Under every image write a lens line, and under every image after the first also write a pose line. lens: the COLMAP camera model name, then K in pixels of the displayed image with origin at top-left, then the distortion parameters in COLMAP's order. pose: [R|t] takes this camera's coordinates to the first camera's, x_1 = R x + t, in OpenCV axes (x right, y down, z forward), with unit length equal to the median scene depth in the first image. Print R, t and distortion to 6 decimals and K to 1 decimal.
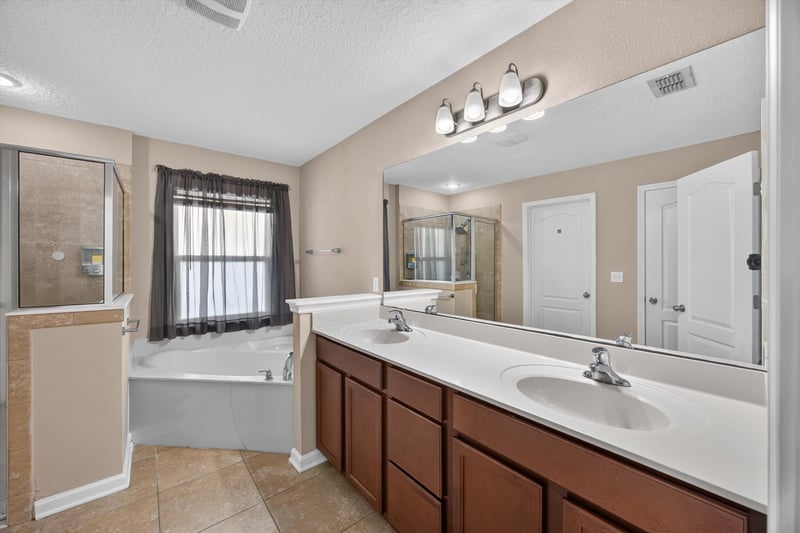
lens RADIAL K [[312.1, 0, 399.5], [0, 312.1, 262.3], [0, 0, 1]] dist [-0.010495, 0.003836]
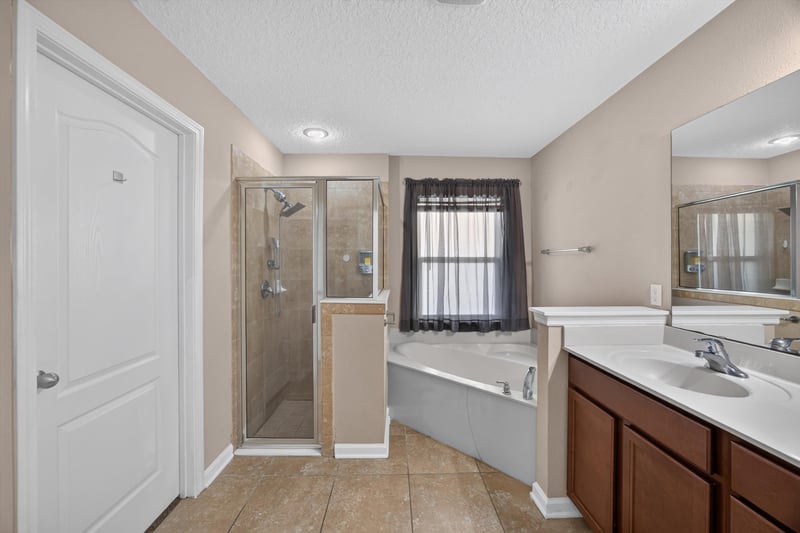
lens RADIAL K [[312.1, 0, 398.1], [0, 312.1, 263.9], [0, 0, 1]] dist [-0.010495, 0.003836]
pose [[0.783316, 0.001969, -0.621621, -0.103430], [-0.001844, 0.999998, 0.000843, 0.001638], [0.621621, 0.000486, 0.783318, 0.095818]]
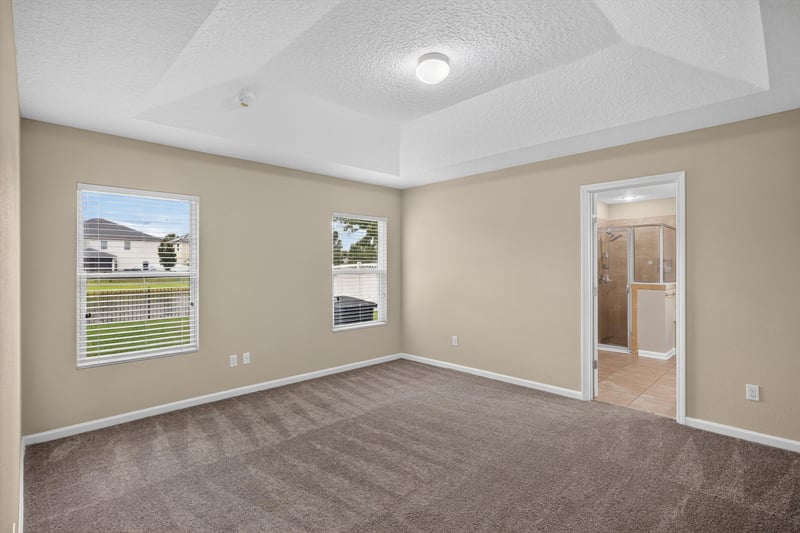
lens RADIAL K [[378.1, 0, 397.9], [0, 378.1, 268.2], [0, 0, 1]] dist [-0.000928, -0.000058]
pose [[0.076175, -0.003369, -0.997089, 1.369882], [-0.004015, 0.999985, -0.003686, 0.033948], [0.997086, 0.004284, 0.076160, -0.944611]]
